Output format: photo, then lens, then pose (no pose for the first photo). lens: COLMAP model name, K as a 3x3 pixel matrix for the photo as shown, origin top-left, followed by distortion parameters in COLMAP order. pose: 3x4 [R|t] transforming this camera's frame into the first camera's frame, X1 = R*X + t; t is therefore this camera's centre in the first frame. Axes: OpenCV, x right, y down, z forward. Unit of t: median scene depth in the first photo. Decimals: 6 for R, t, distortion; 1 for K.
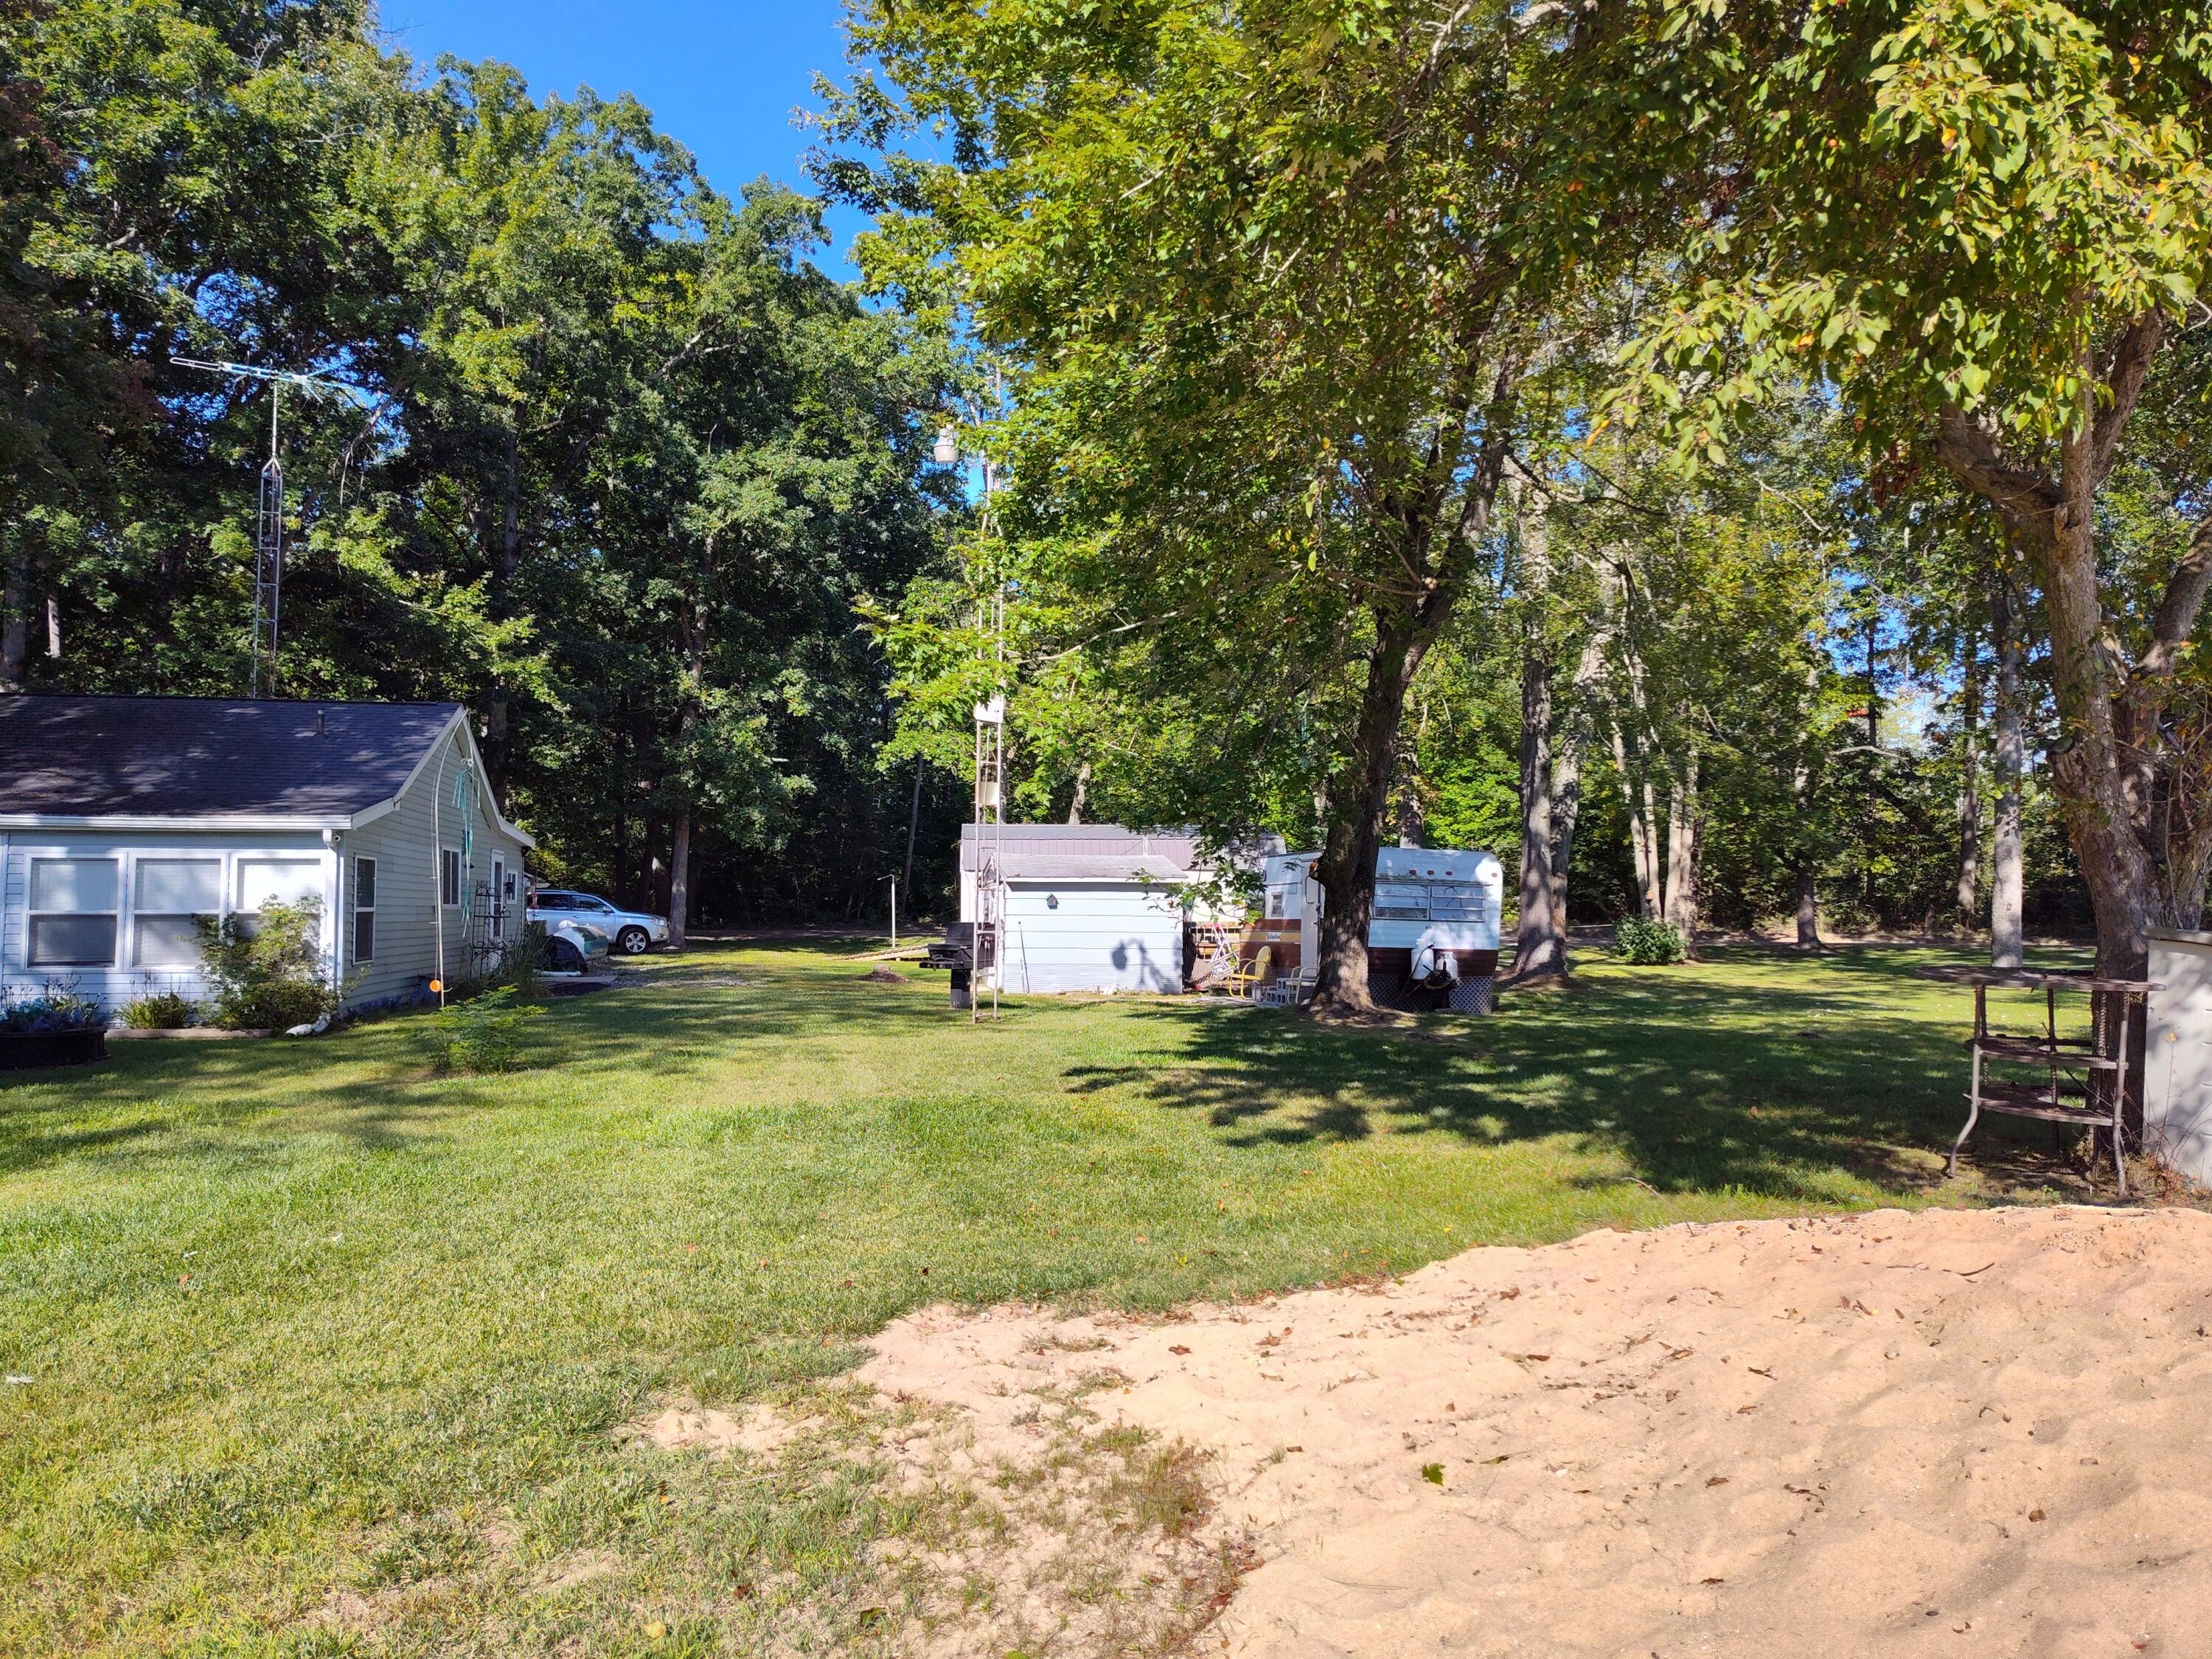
lens RADIAL K [[1489.0, 0, 1129.1], [0, 1489.0, 829.9], [0, 0, 1]] dist [0.041207, -0.051783]
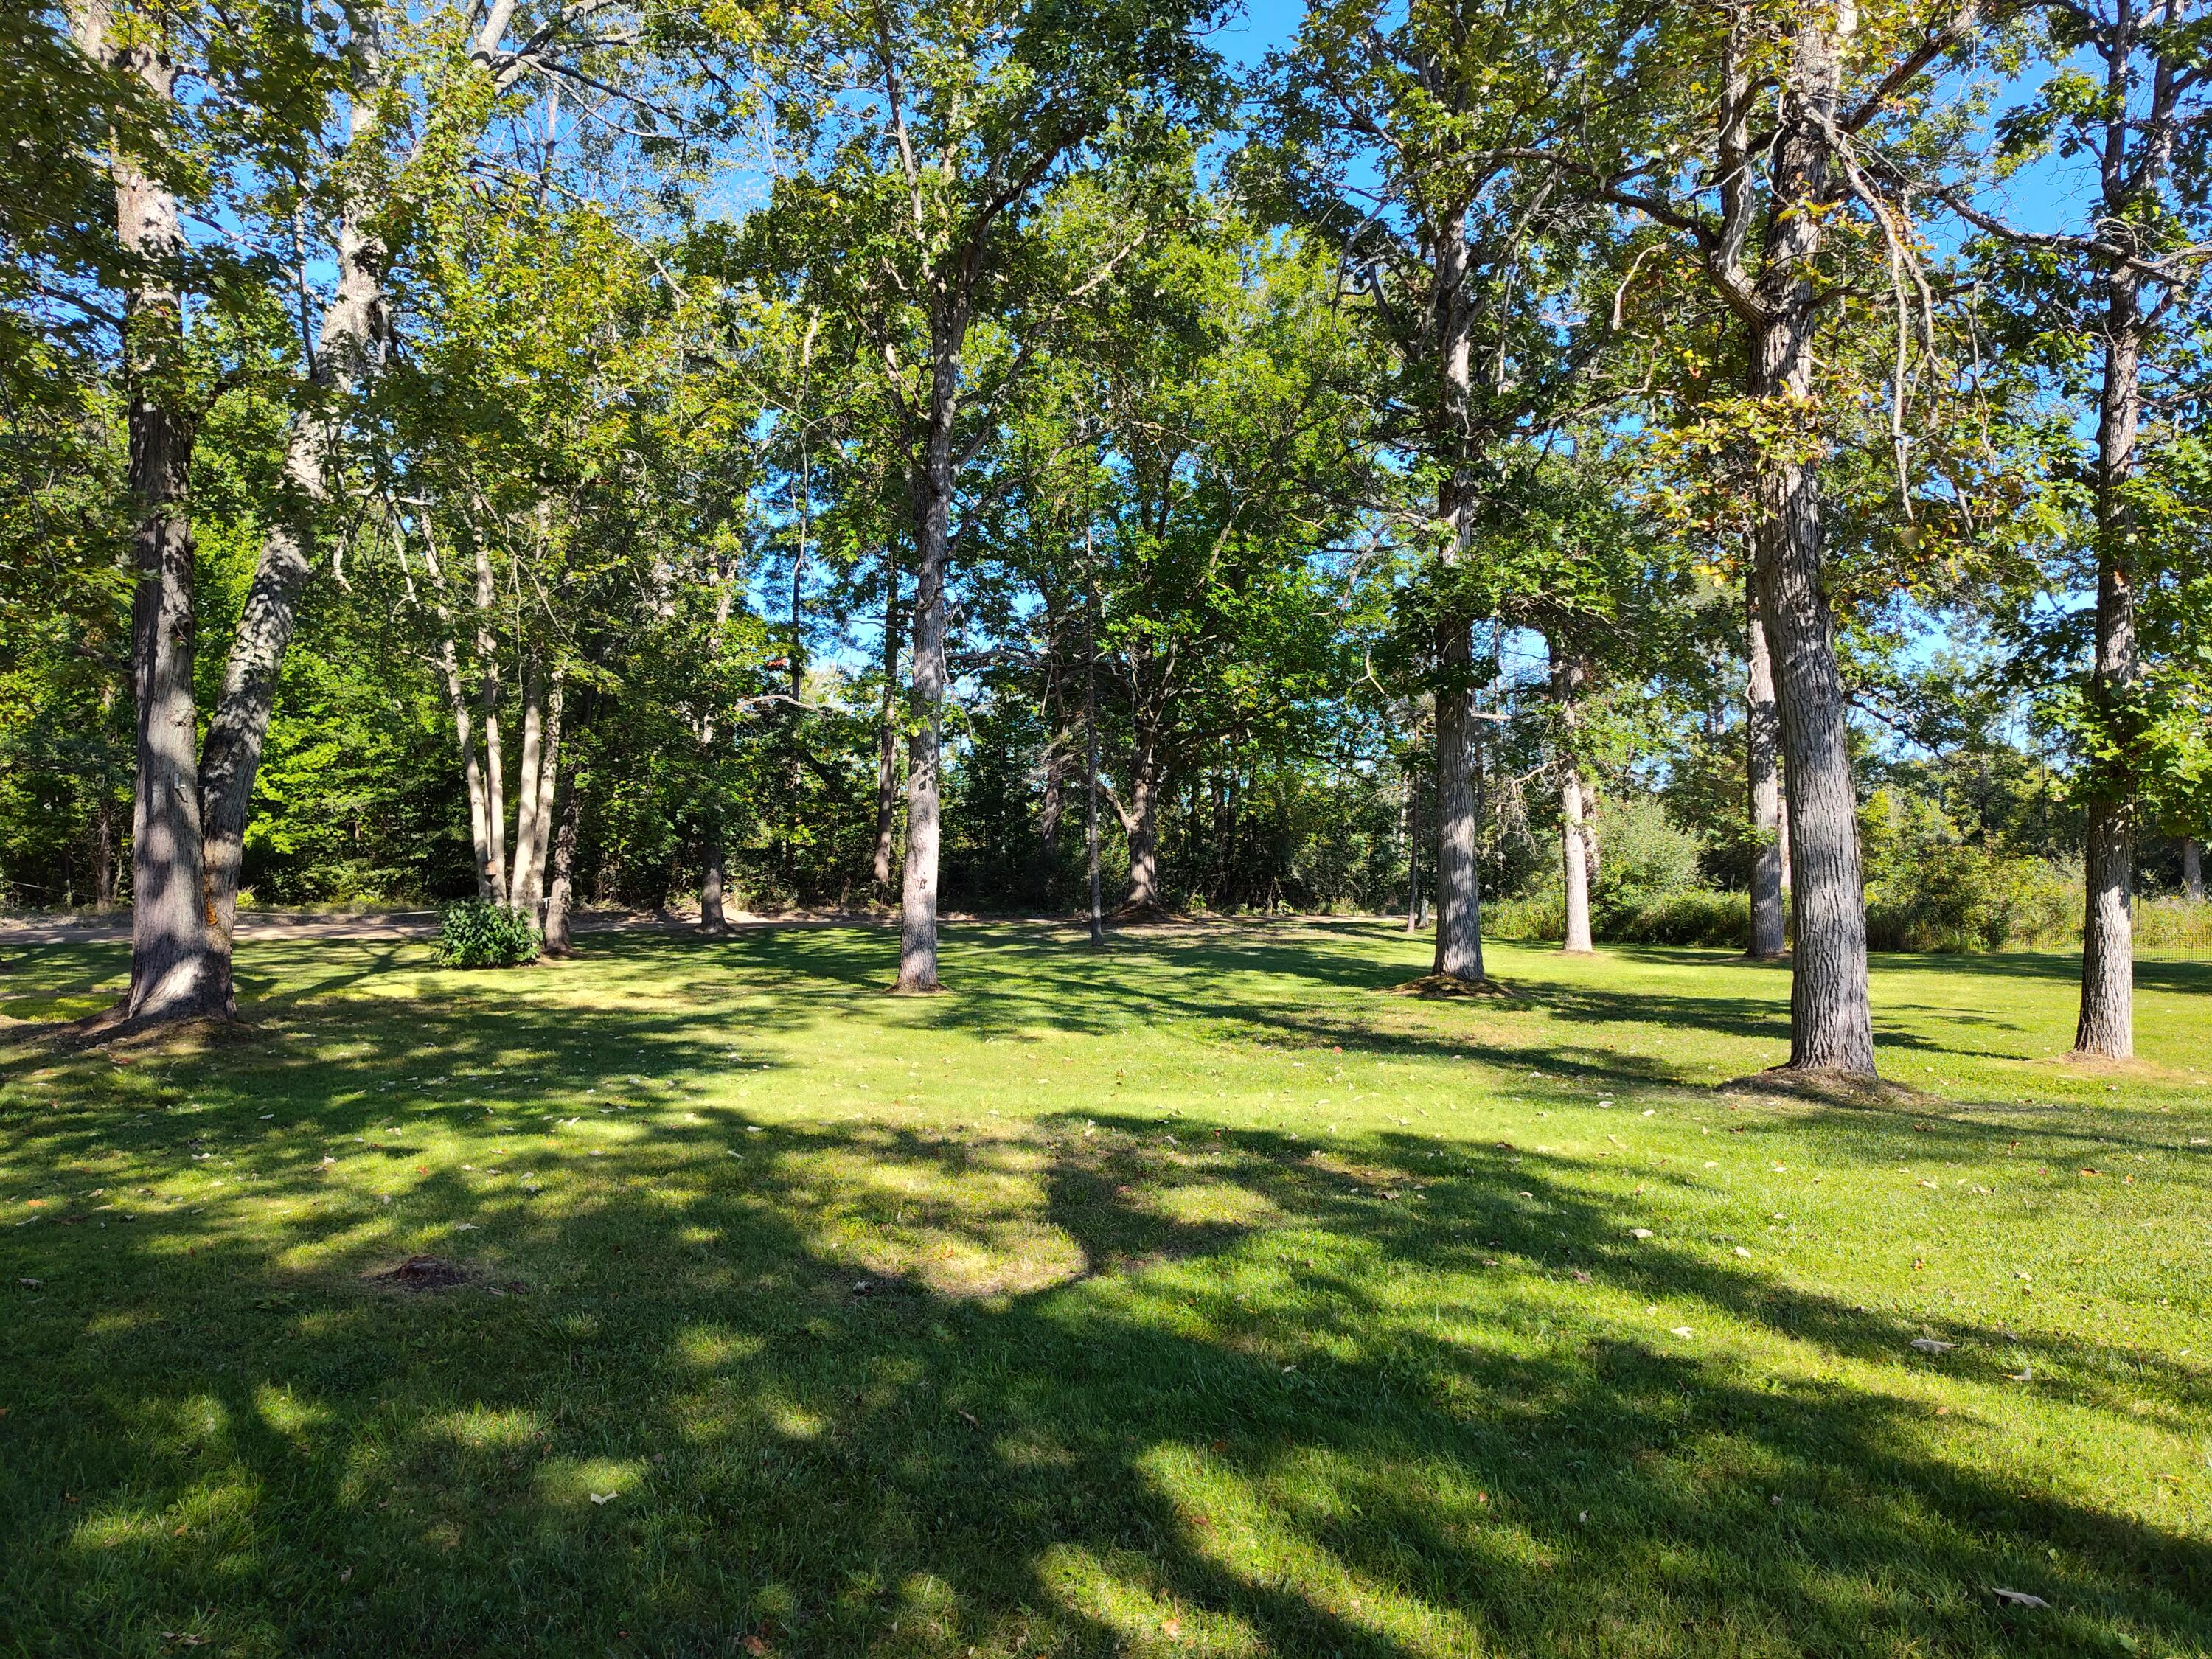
lens RADIAL K [[1489.0, 0, 1129.1], [0, 1489.0, 829.9], [0, 0, 1]] dist [0.041207, -0.051783]
pose [[0.784339, 0.015468, 0.620140, 0.107576], [-0.027154, 0.999587, 0.009412, 0.006769], [-0.619738, -0.024222, 0.784435, 0.185008]]
